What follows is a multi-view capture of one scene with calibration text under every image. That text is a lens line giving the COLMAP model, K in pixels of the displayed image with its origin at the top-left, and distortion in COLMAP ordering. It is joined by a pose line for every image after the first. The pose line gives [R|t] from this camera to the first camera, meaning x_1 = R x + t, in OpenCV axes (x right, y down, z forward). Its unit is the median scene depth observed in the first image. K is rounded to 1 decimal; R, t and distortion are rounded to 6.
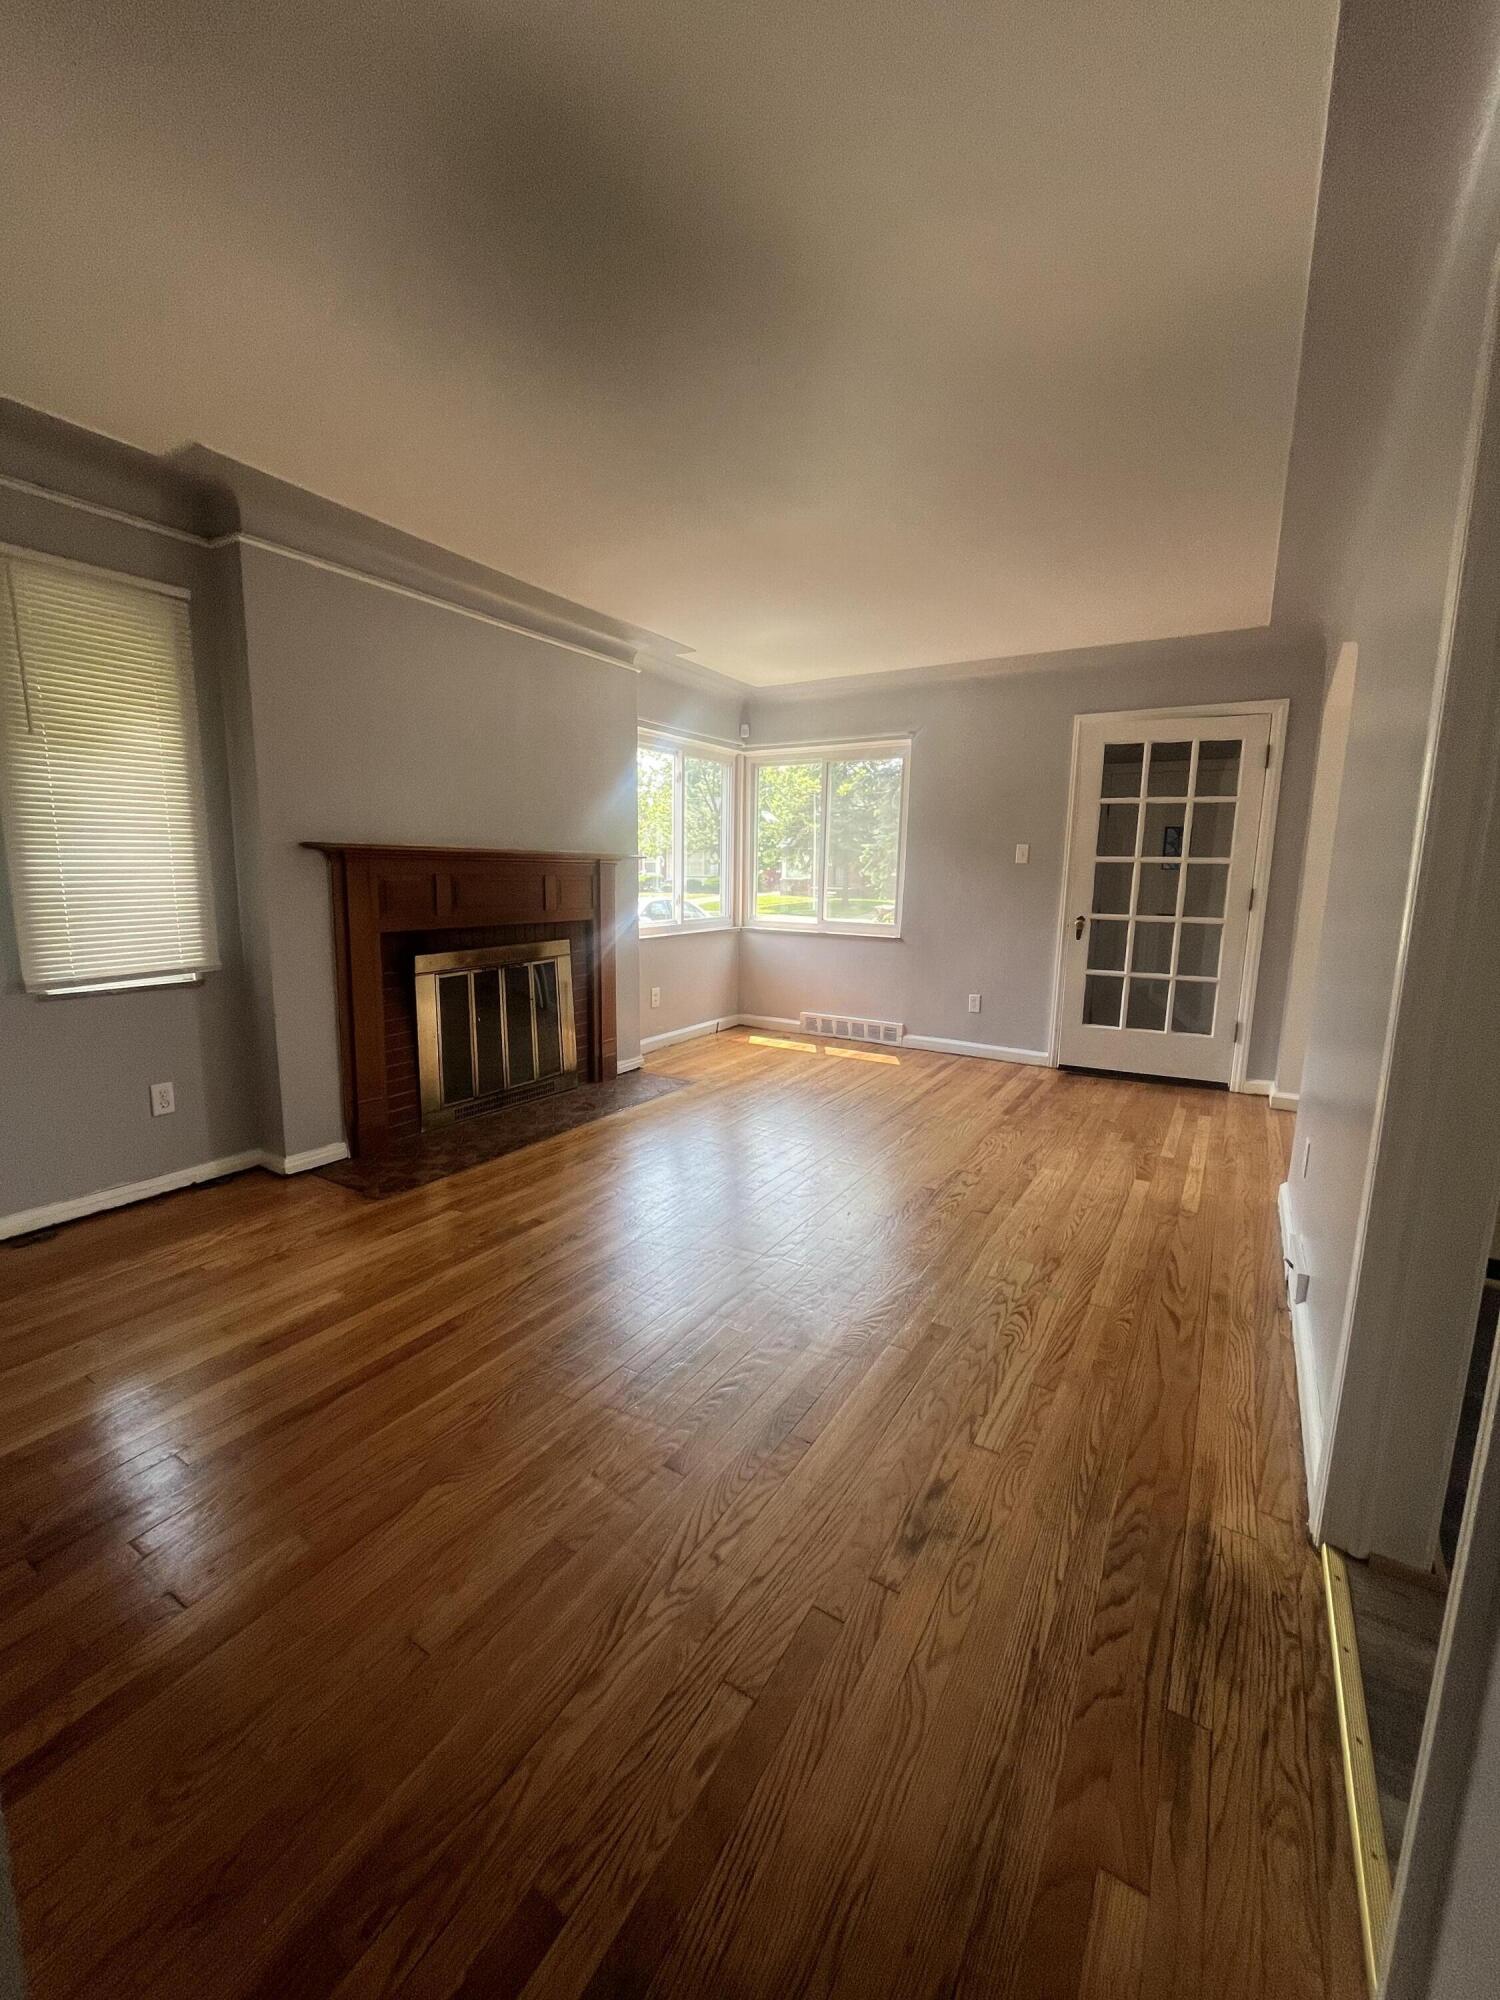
lens RADIAL K [[799.2, 0, 745.4], [0, 799.2, 995.5], [0, 0, 1]] dist [0.000219, -0.000015]
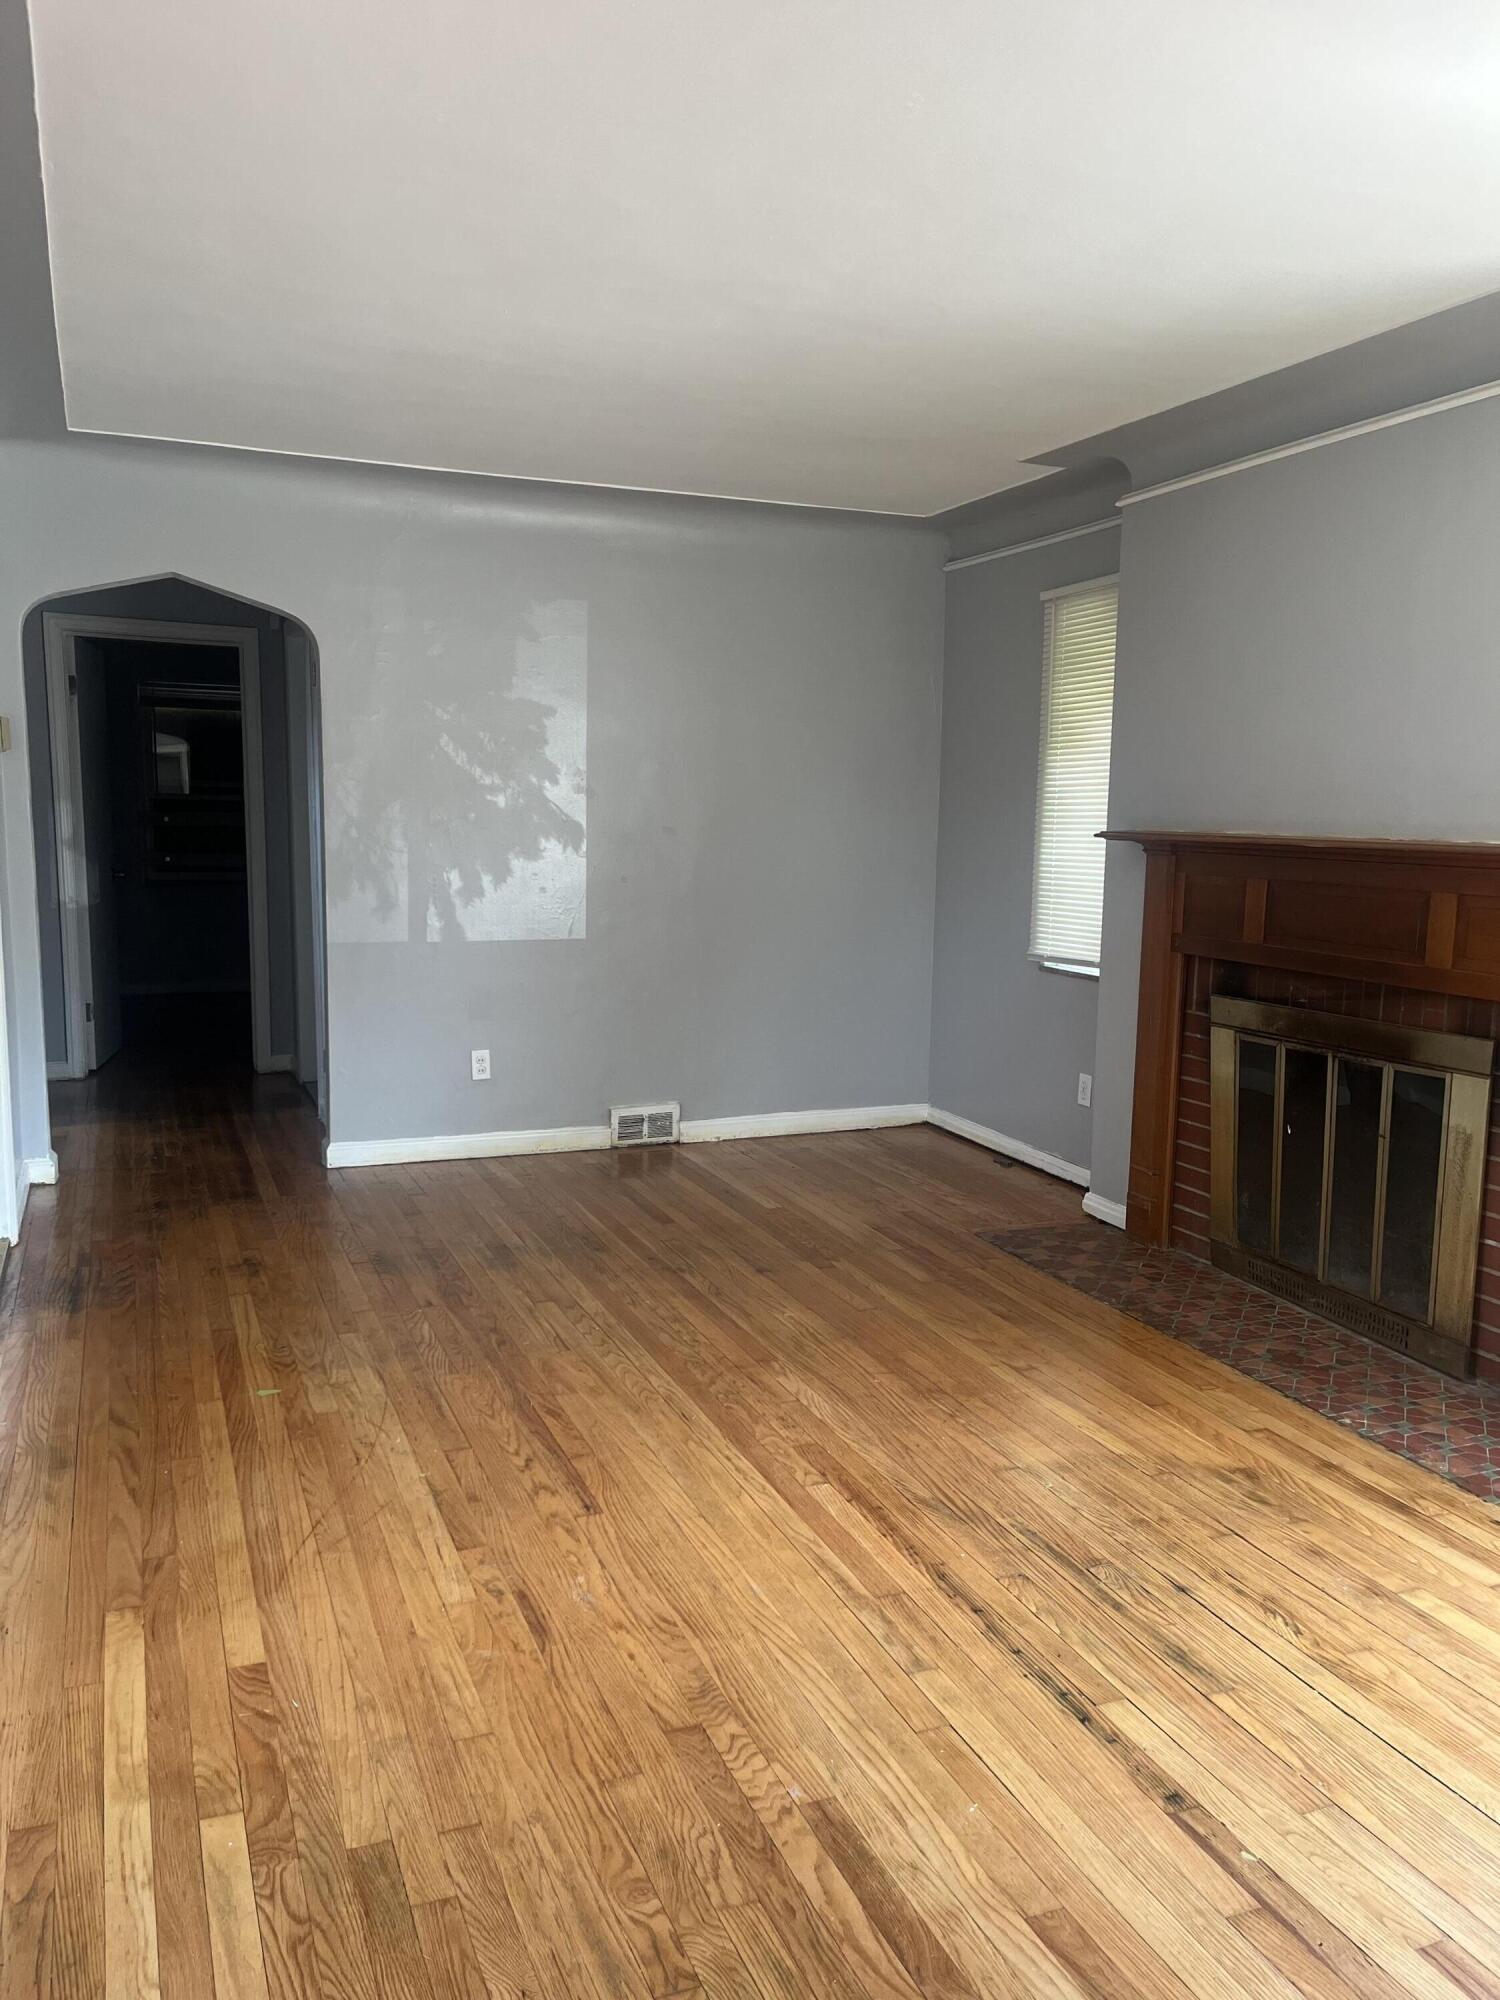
lens RADIAL K [[1518.6, 0, 749.7], [0, 1518.6, 990.0], [0, 0, 1]] dist [0.050926, -0.048367]
pose [[-0.584803, 0.069191, -0.808219, 0.912515], [-0.157245, 0.967787, 0.196629, -0.261948], [0.795789, 0.242078, -0.555085, 1.493951]]
